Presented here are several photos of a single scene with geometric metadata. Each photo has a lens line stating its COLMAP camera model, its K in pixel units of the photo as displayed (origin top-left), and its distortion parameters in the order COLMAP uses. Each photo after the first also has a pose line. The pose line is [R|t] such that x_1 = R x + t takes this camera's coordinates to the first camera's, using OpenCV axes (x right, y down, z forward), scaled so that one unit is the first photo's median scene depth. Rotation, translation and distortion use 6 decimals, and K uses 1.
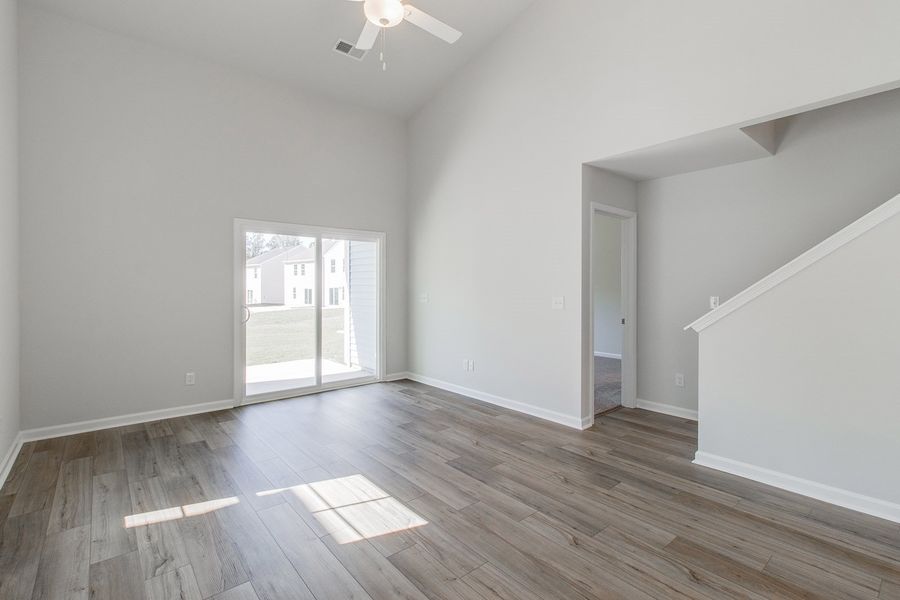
lens RADIAL K [[423.0, 0, 467.8], [0, 423.0, 286.2], [0, 0, 1]] dist [0.014705, -0.002839]
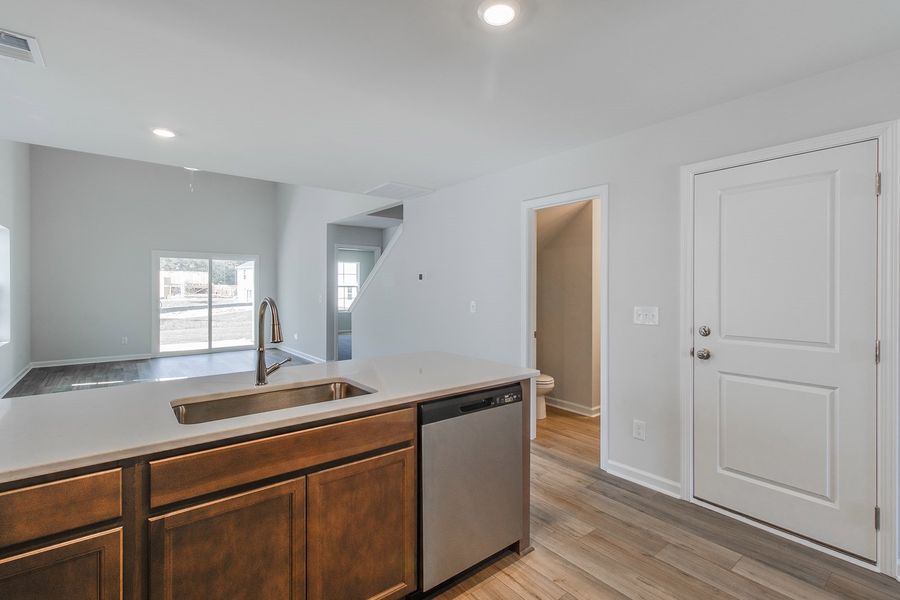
lens RADIAL K [[418.2, 0, 473.6], [0, 418.2, 286.3], [0, 0, 1]] dist [-0.000569, 0.001126]
pose [[0.999891, 0.003203, -0.014420, 1.254453], [-0.003214, 0.999995, -0.000717, -0.023162], [0.014418, 0.000764, 0.999896, -1.104757]]
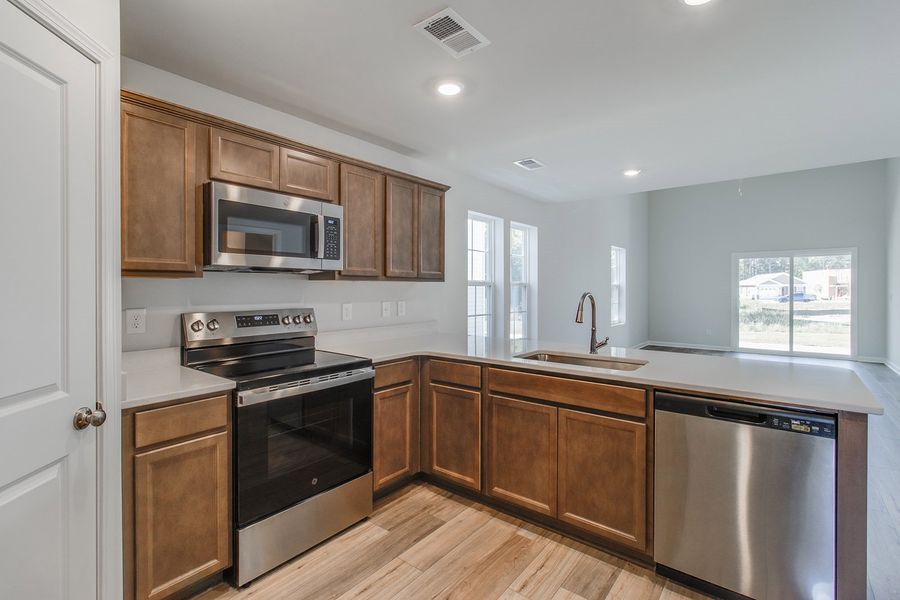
lens RADIAL K [[418.2, 0, 437.5], [0, 418.2, 286.2], [0, 0, 1]] dist [-0.000569, 0.001126]
pose [[0.164370, -0.003759, -0.986392, 1.703429], [0.005246, 0.999982, -0.002937, -0.017966], [0.986385, -0.004692, 0.164387, -0.968217]]
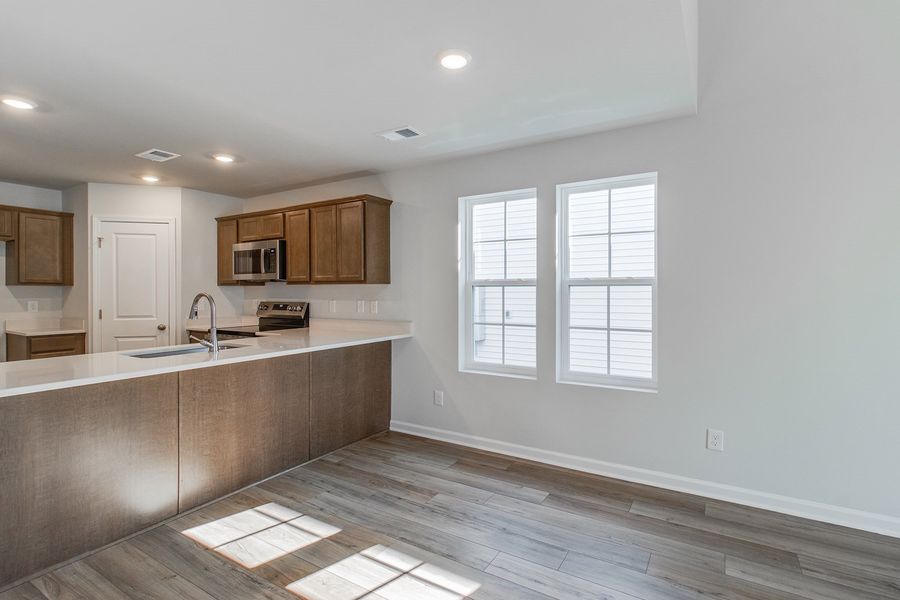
lens RADIAL K [[423.0, 0, 461.4], [0, 423.0, 292.3], [0, 0, 1]] dist [0.014705, -0.002839]
pose [[-0.947678, 0.002852, -0.319214, 0.694287], [0.004715, 0.999976, -0.005065, 0.000947], [0.319192, -0.006305, -0.947669, 0.536785]]
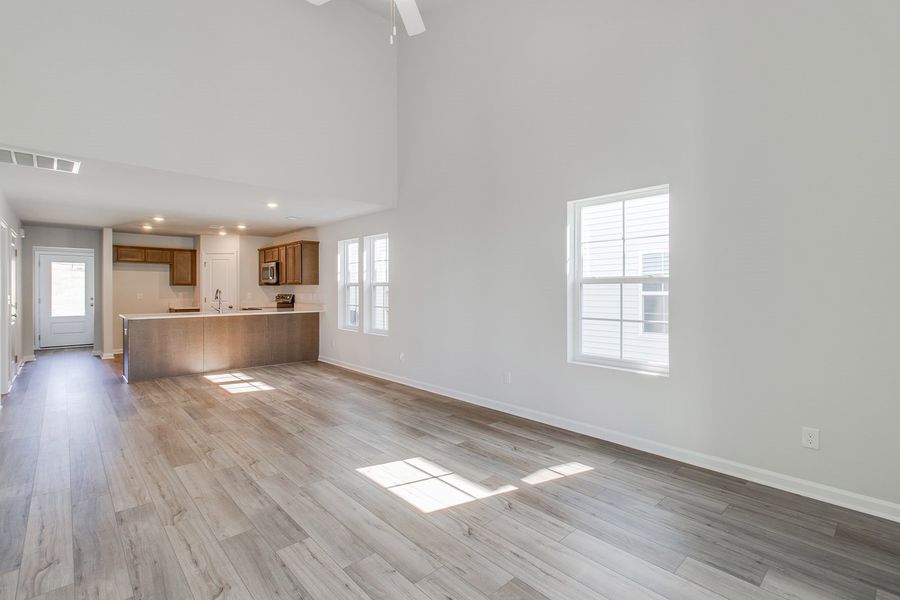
lens RADIAL K [[418.2, 0, 472.6], [0, 418.2, 288.8], [0, 0, 1]] dist [-0.000569, 0.001126]
pose [[-0.998173, 0.000901, -0.060420, -0.297311], [0.001331, 0.999974, -0.007064, 0.010133], [0.060412, -0.007132, -0.998148, 1.798638]]
